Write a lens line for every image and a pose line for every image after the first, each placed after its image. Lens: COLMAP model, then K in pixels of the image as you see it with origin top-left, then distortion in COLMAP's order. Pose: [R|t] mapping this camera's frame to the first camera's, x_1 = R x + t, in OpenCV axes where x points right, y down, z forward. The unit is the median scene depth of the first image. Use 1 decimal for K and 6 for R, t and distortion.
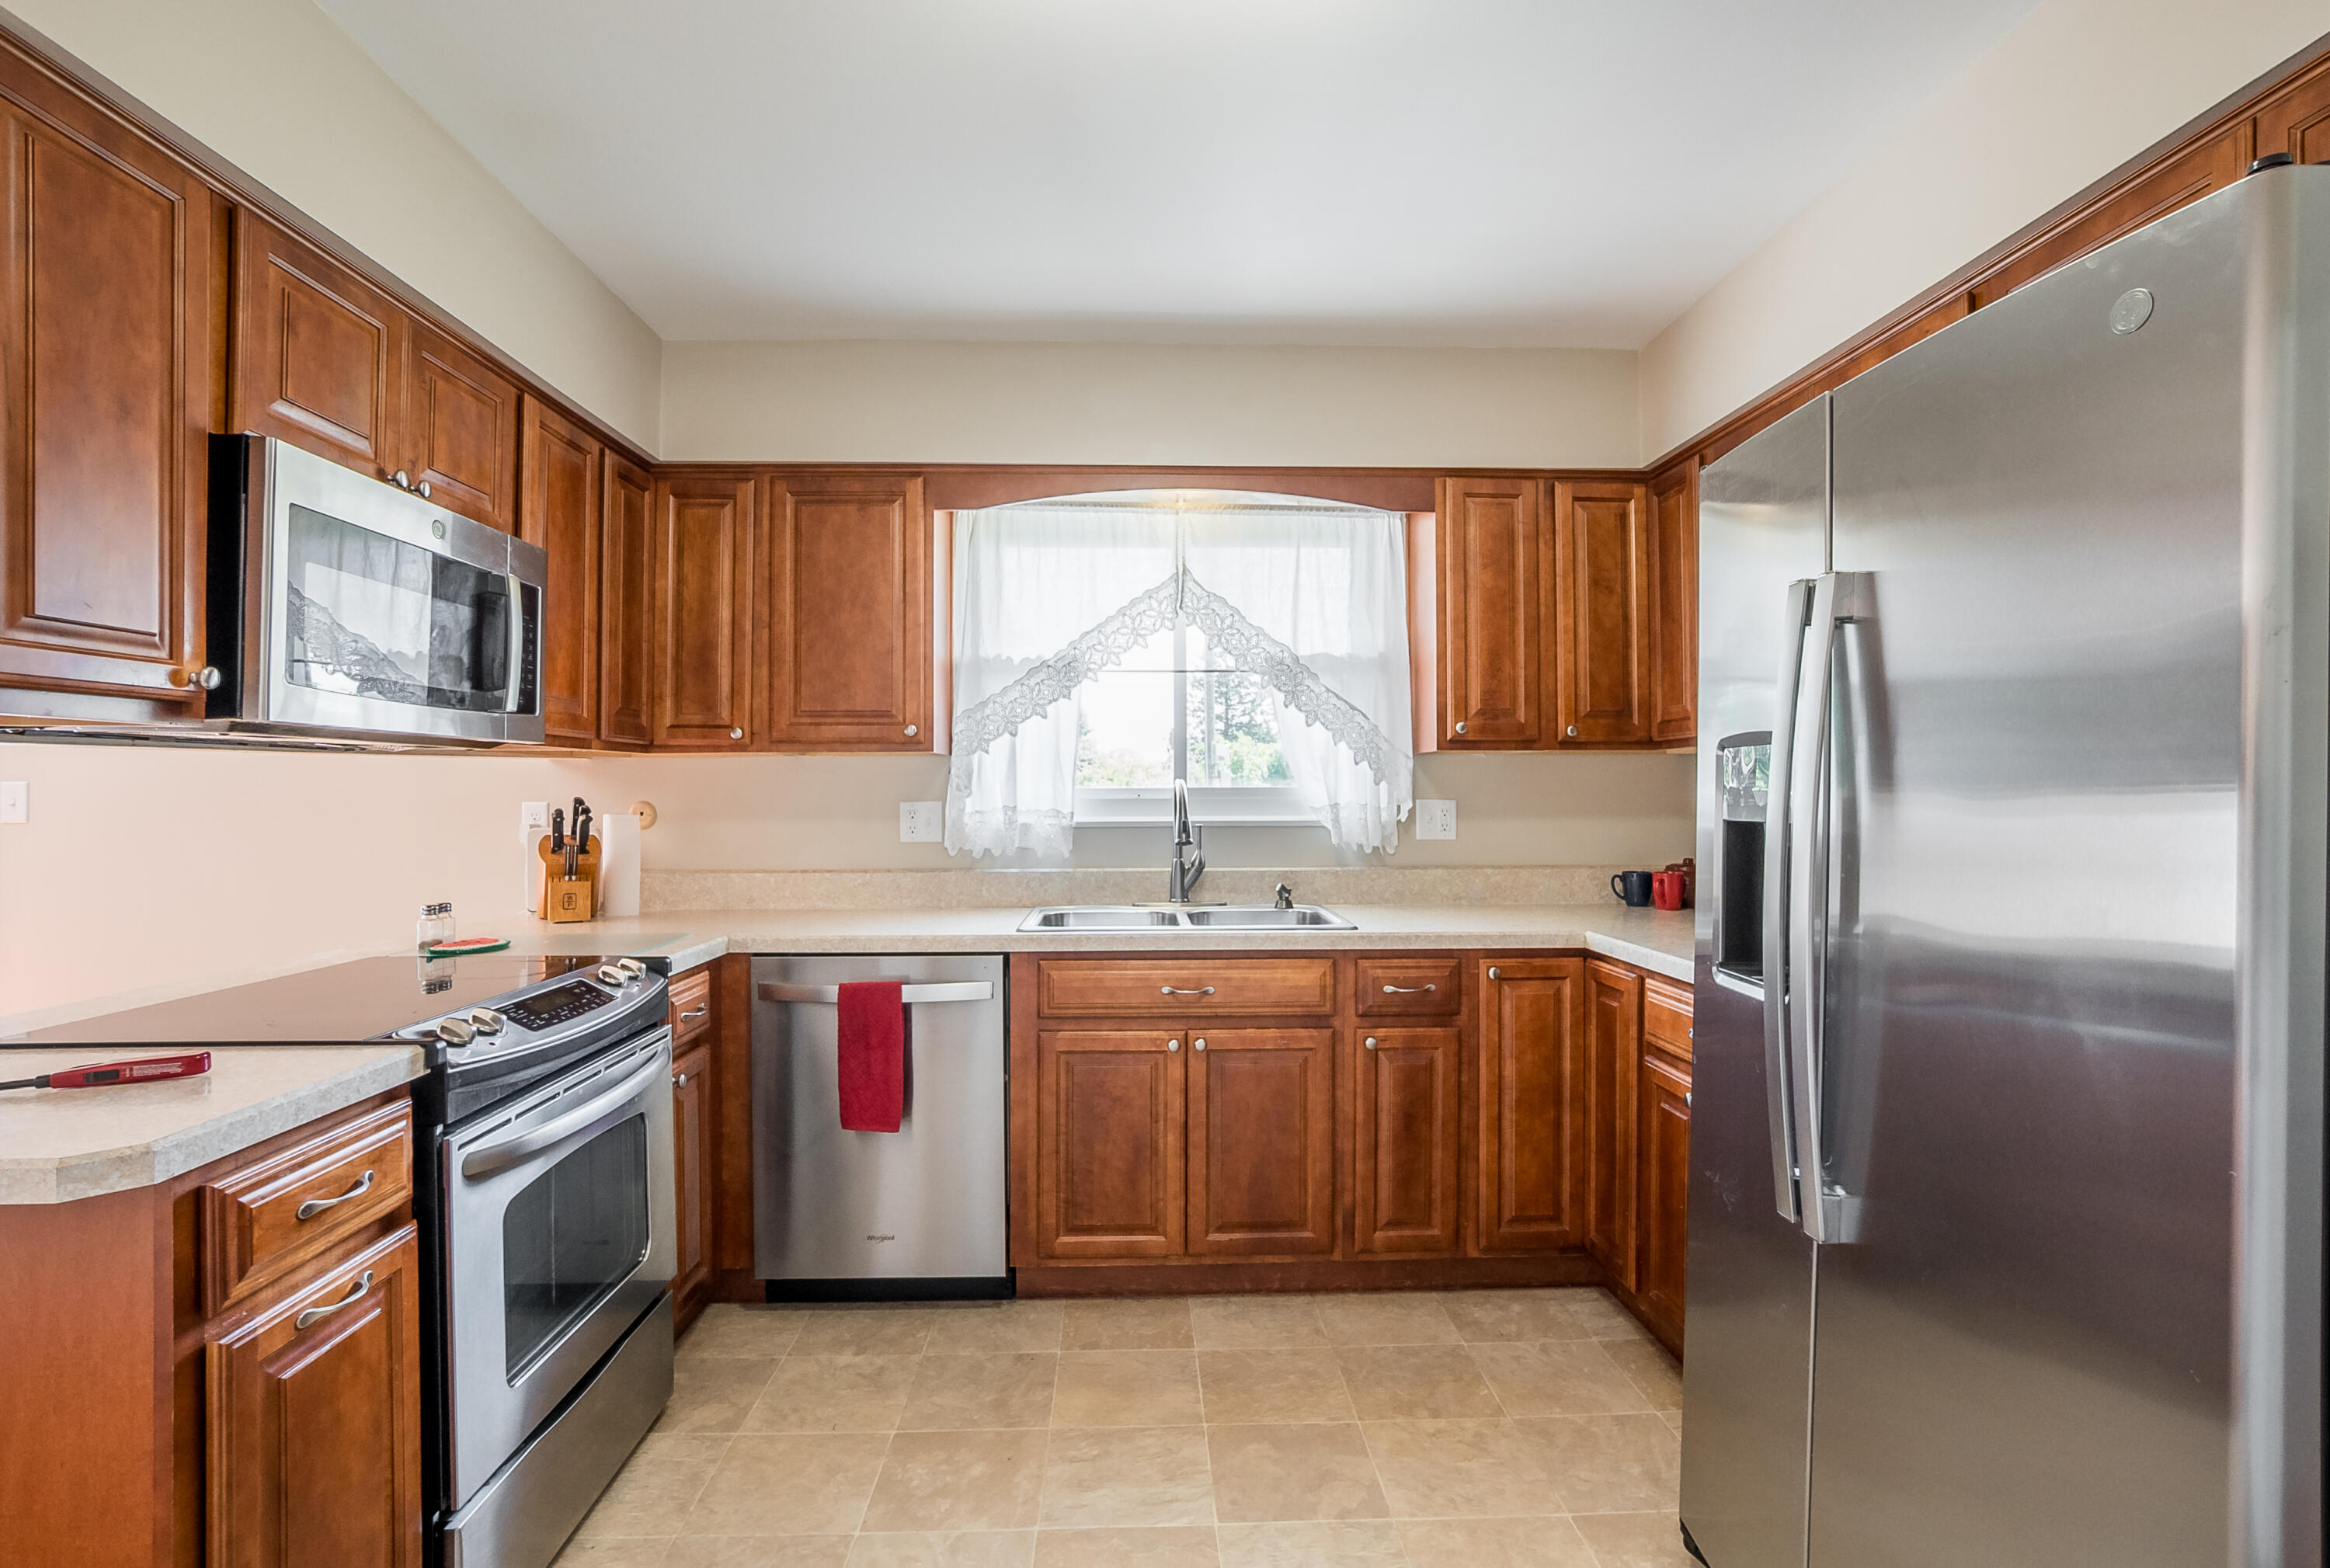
lens RADIAL K [[1126.5, 0, 1173.1], [0, 1126.5, 787.2], [0, 0, 1]] dist [-0.037460, 0.010047]
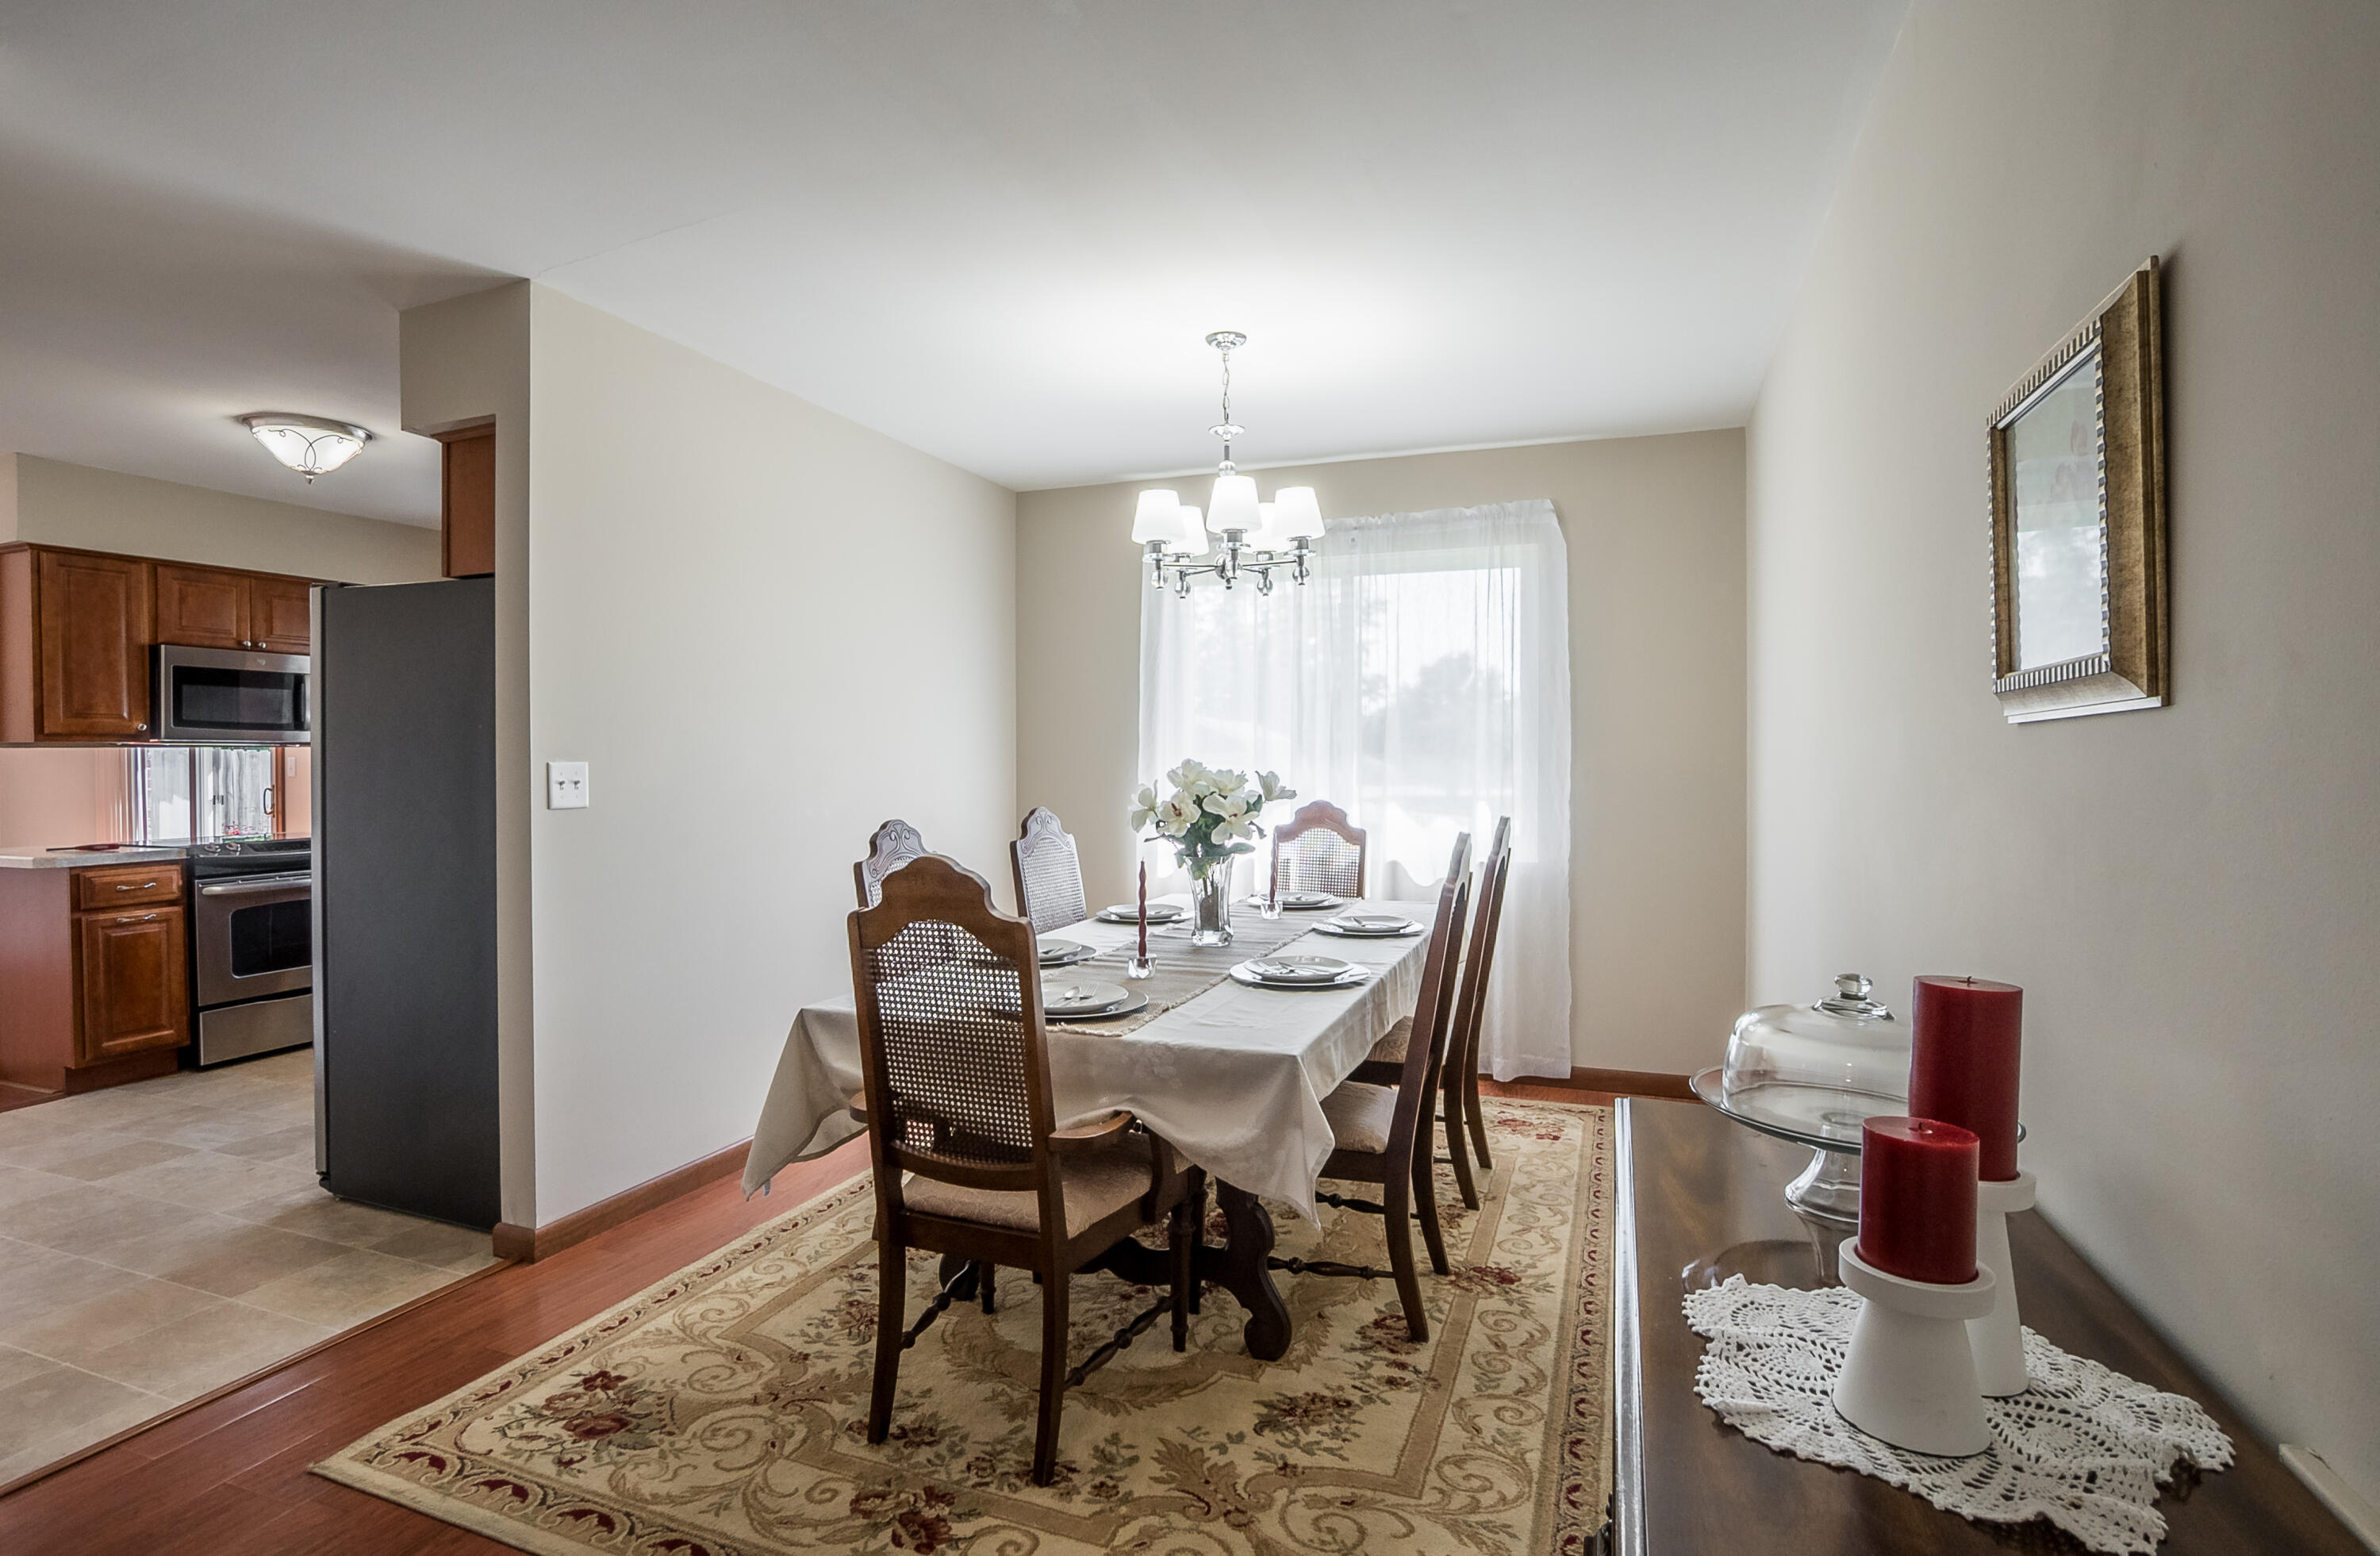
lens RADIAL K [[1143.1, 0, 1182.8], [0, 1143.1, 765.9], [0, 0, 1]] dist [-0.011274, 0.001626]
pose [[0.930859, 0.002994, -0.365368, 1.640895], [0.002540, 0.999889, 0.014667, -0.016753], [0.365371, -0.014581, 0.930748, -0.486958]]
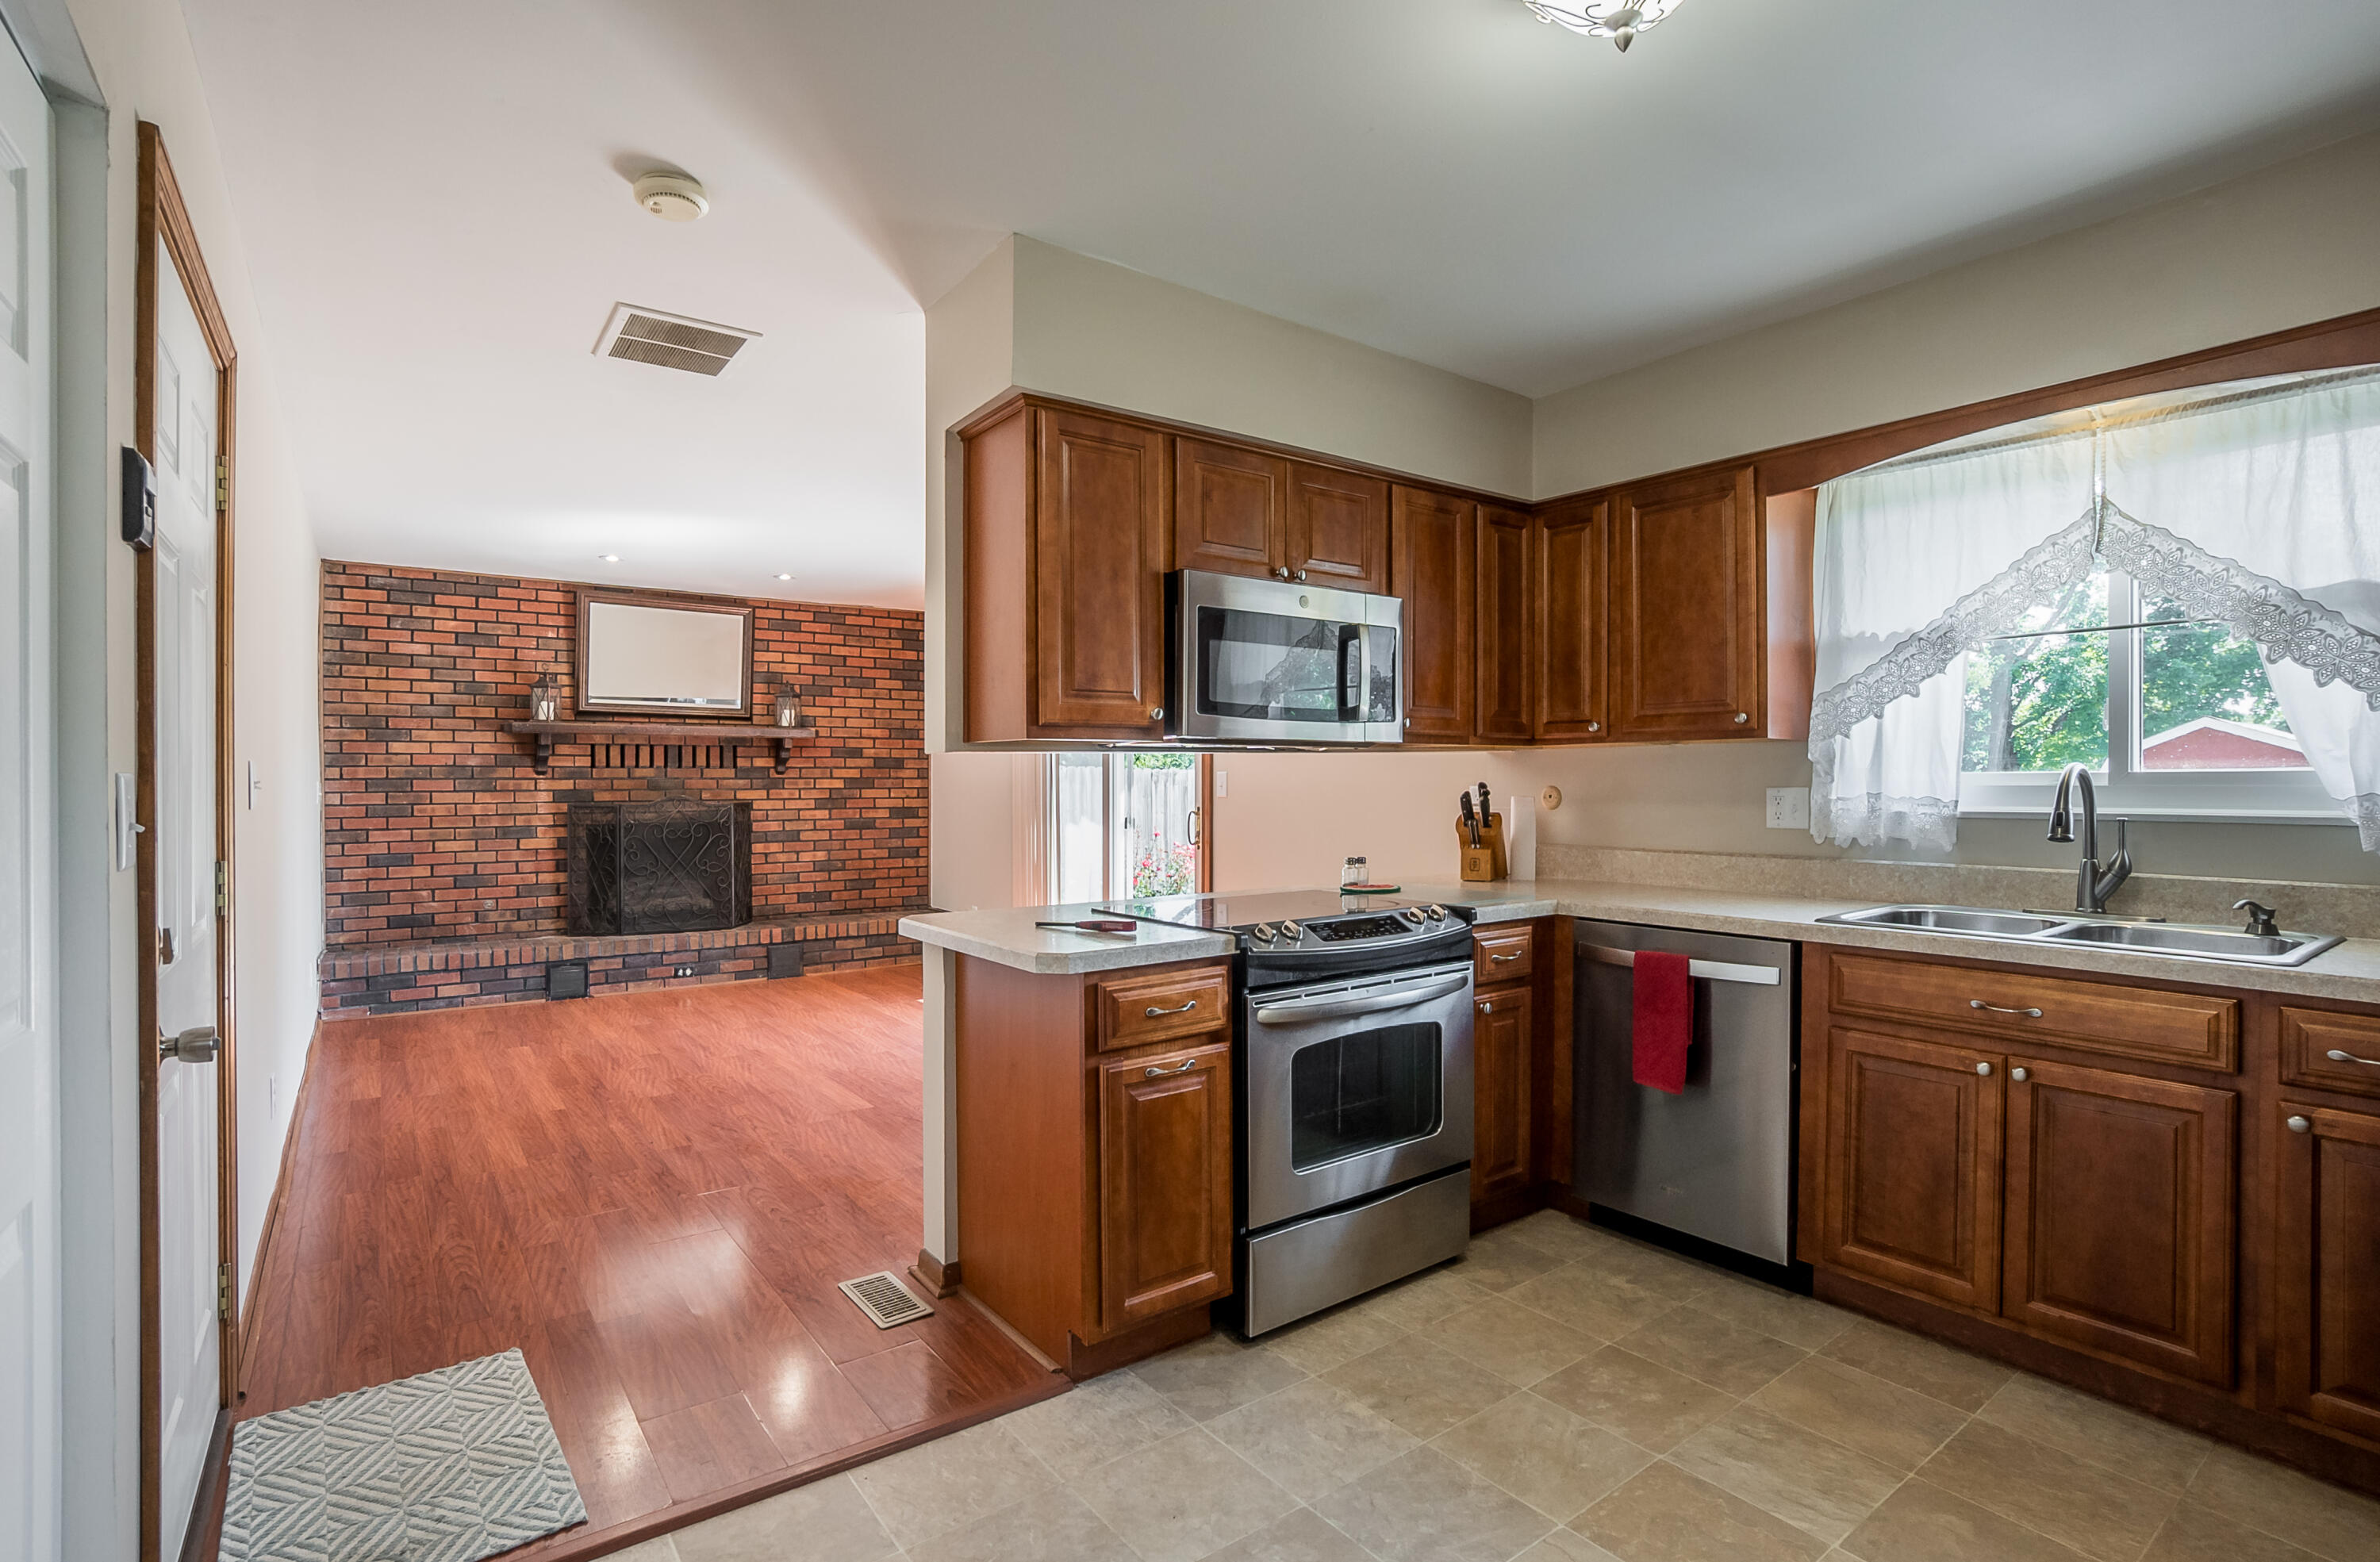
lens RADIAL K [[1127.8, 0, 1197.1], [0, 1127.8, 790.8], [0, 0, 1]] dist [-0.000689, 0.004959]
pose [[0.583912, 0.009553, -0.811761, 0.347390], [0.004322, 0.999880, 0.014875, -0.001755], [0.811805, -0.012194, 0.583801, -0.005133]]
